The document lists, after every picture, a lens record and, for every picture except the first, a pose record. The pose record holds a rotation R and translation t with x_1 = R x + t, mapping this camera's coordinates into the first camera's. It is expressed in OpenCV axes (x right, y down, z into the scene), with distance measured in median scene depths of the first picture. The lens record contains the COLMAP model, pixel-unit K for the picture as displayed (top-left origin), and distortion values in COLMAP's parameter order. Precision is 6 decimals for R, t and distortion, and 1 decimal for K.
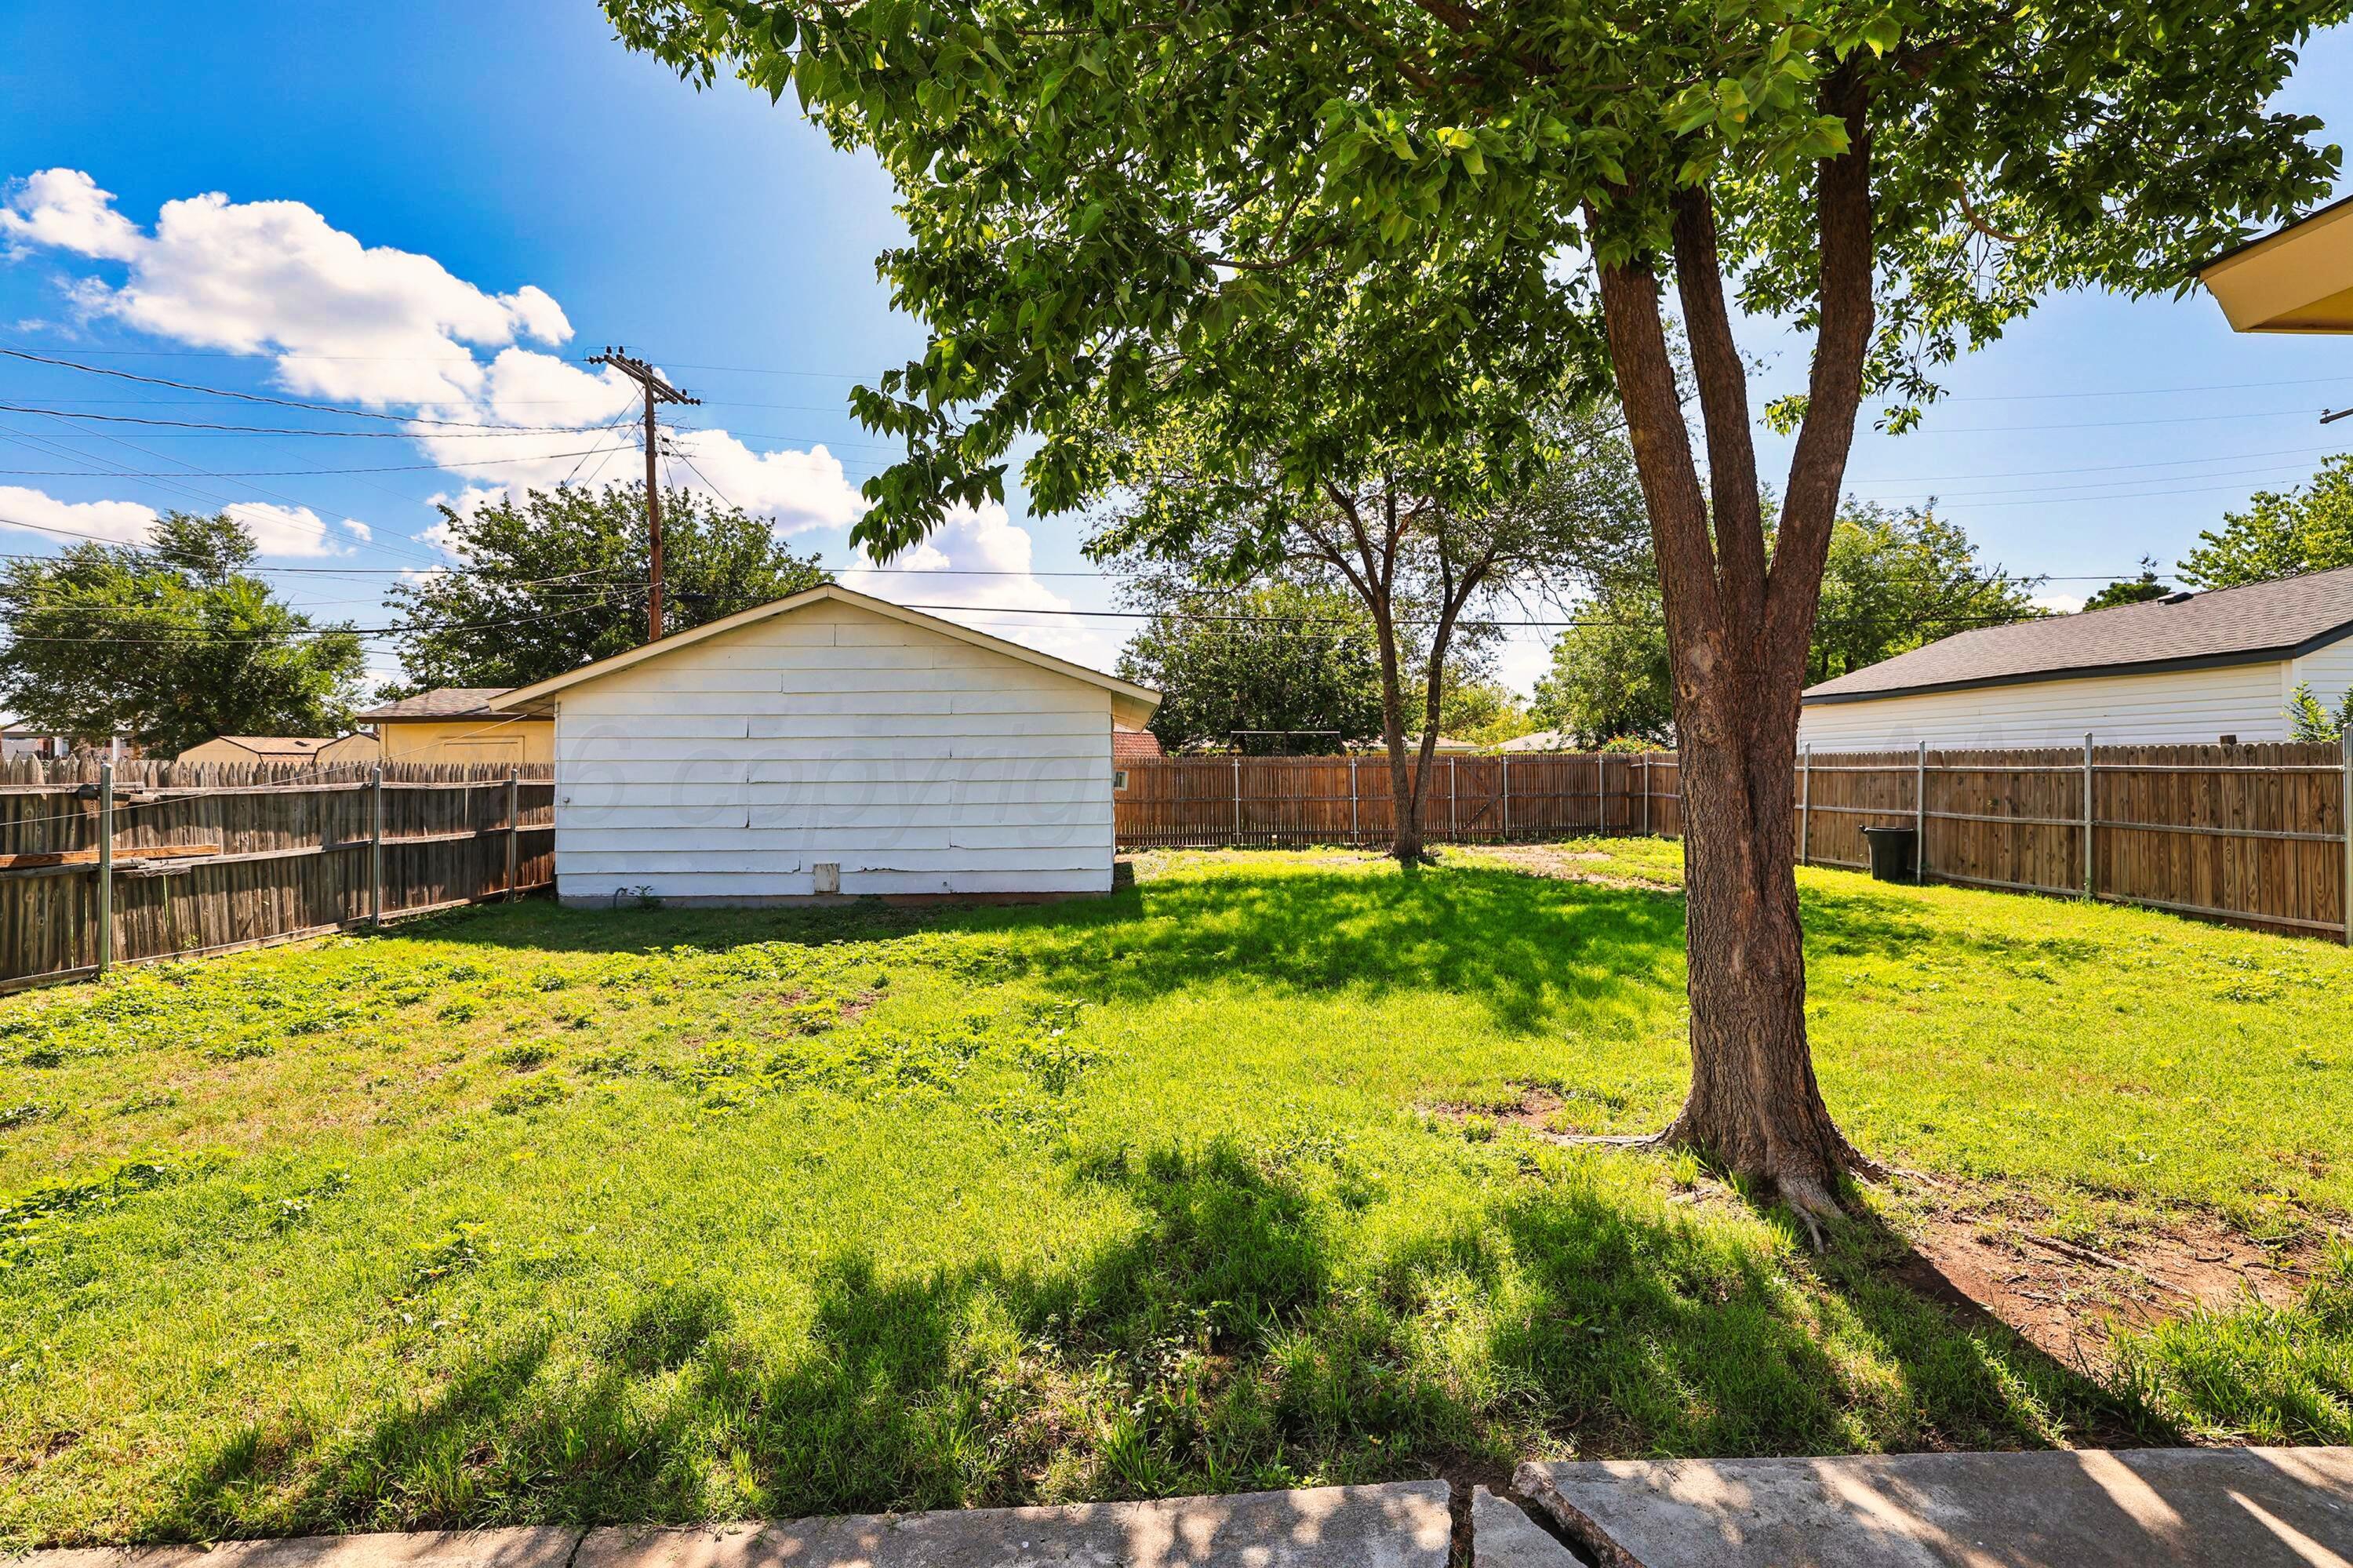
lens RADIAL K [[1062.2, 0, 1156.5], [0, 1062.2, 717.1], [0, 0, 1]] dist [-0.049358, 0.020718]
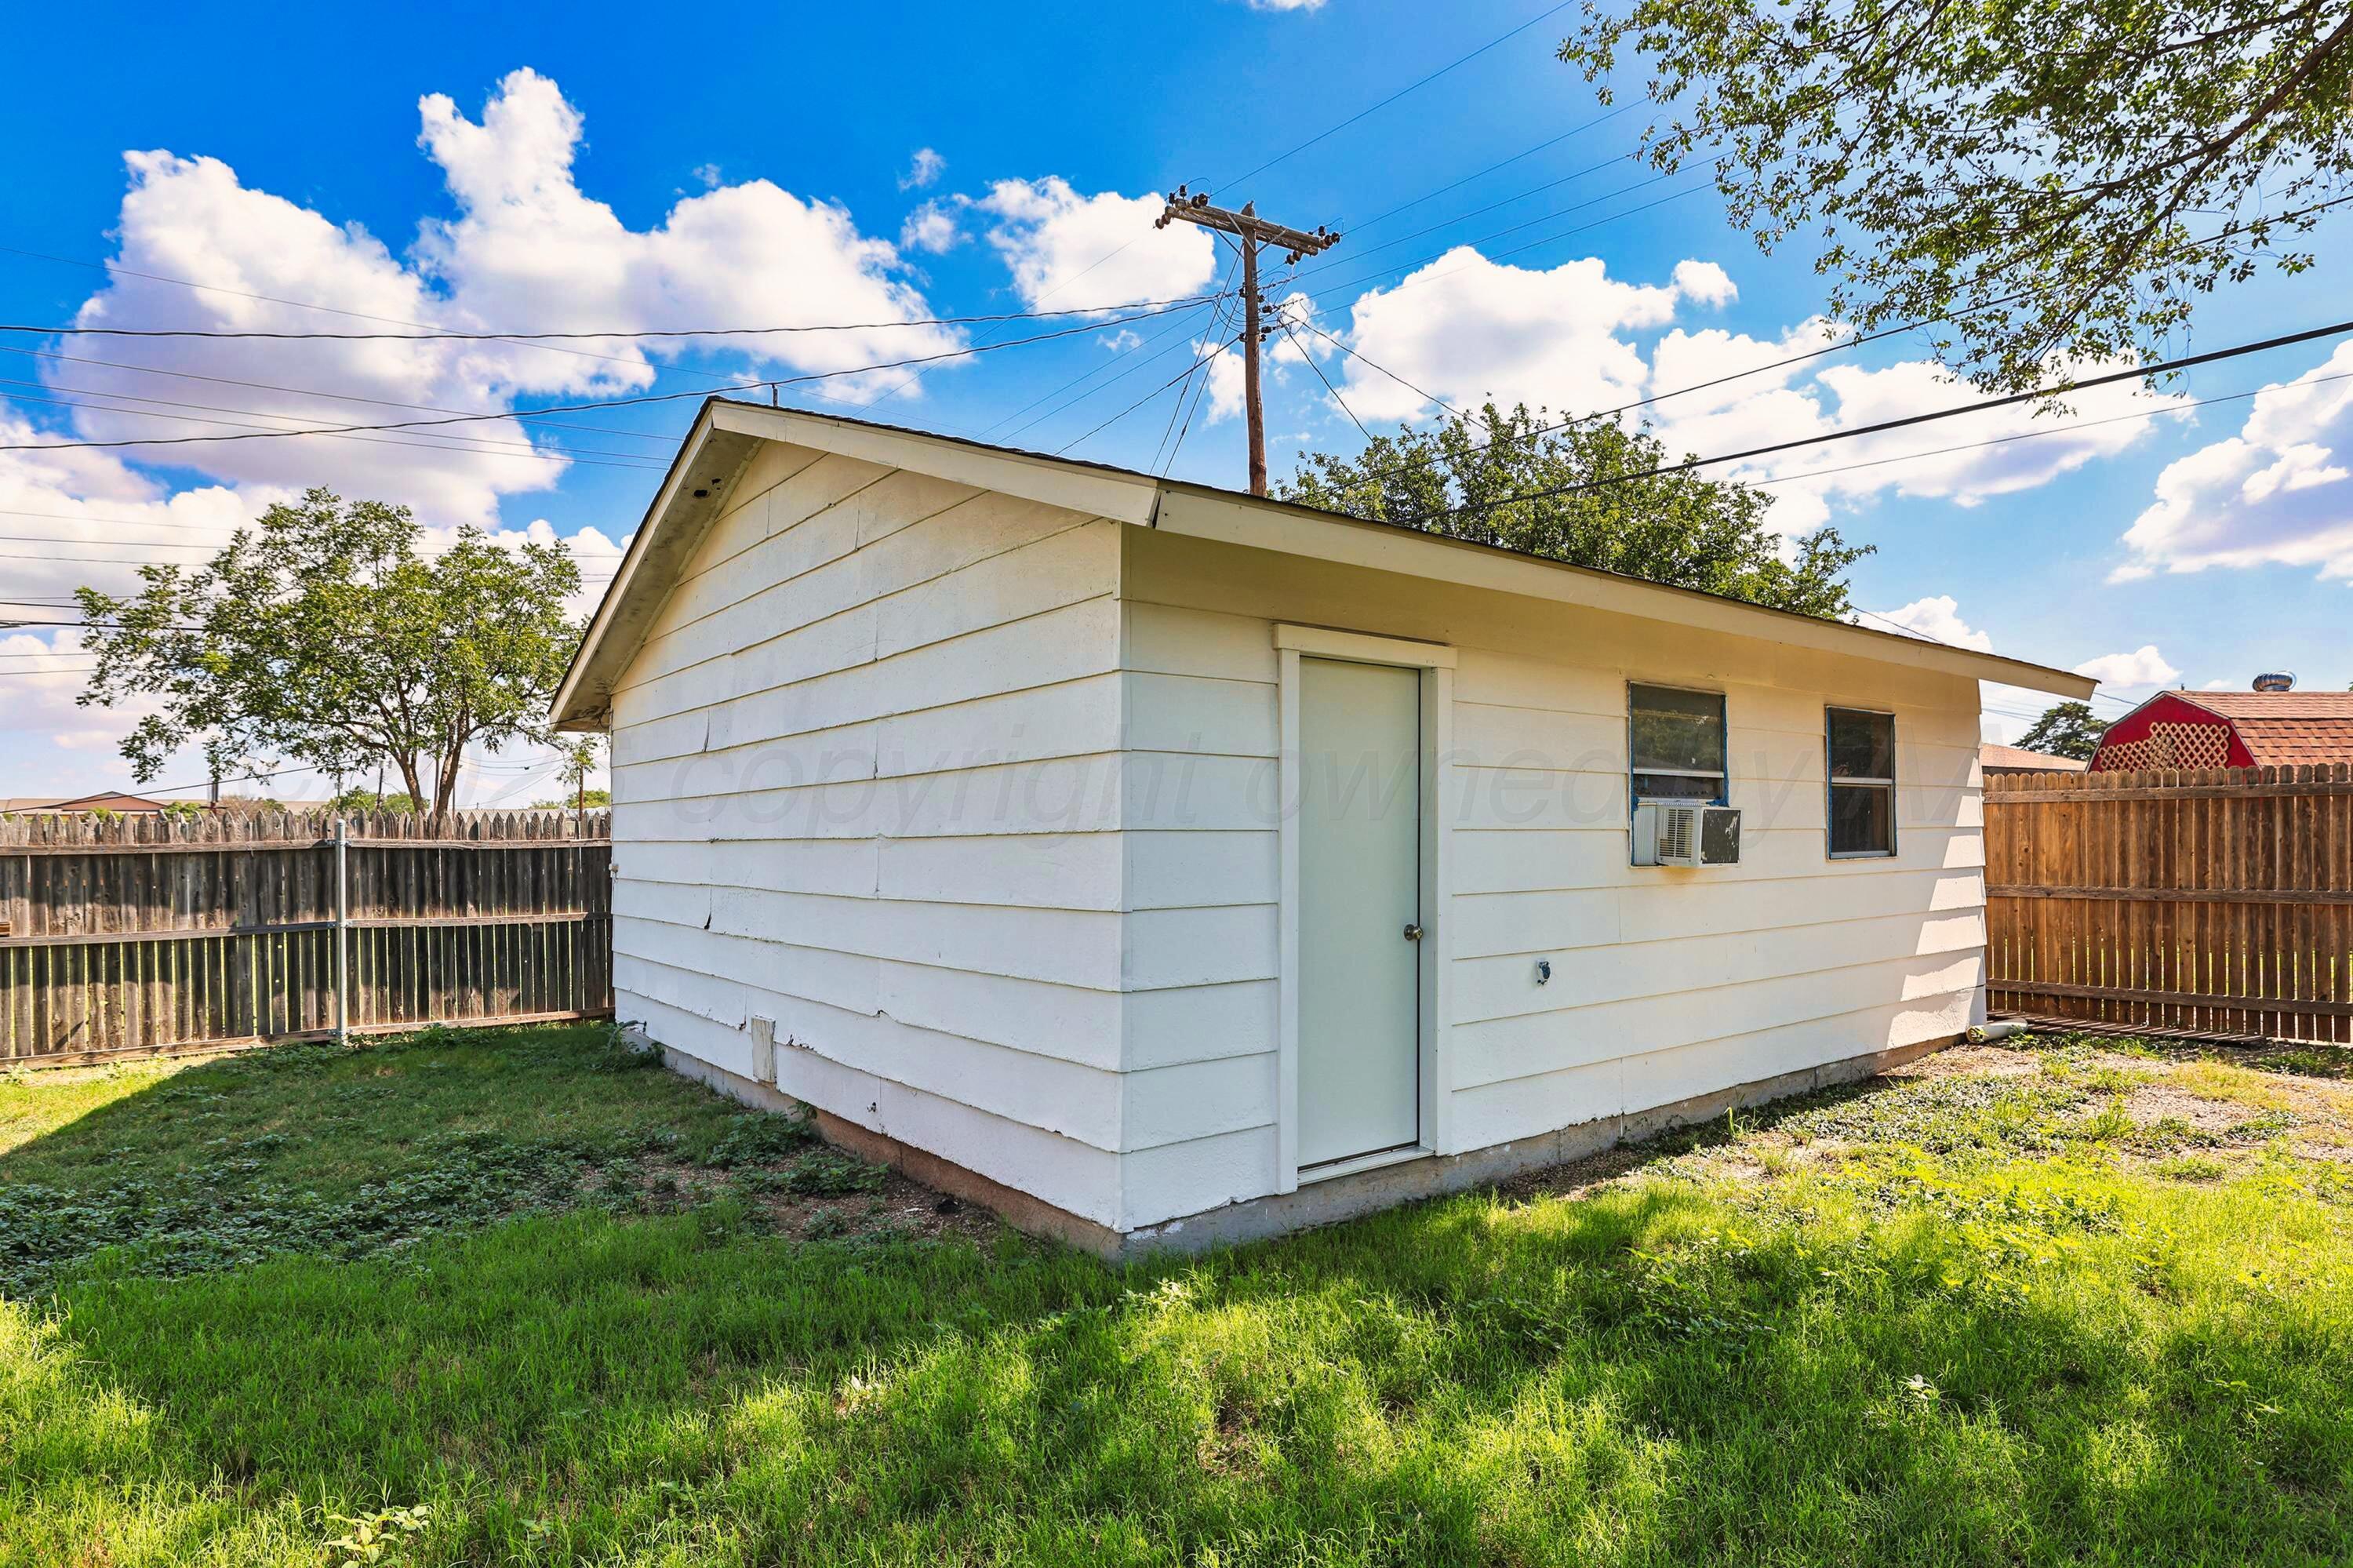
lens RADIAL K [[1304.9, 0, 1176.5], [0, 1304.9, 784.0], [0, 0, 1]] dist [-0.002991, -0.000559]
pose [[0.581320, -0.029966, -0.813123, 0.257812], [0.048445, 0.998823, -0.002174, 0.049104], [0.812231, -0.038128, 0.582088, 0.837987]]
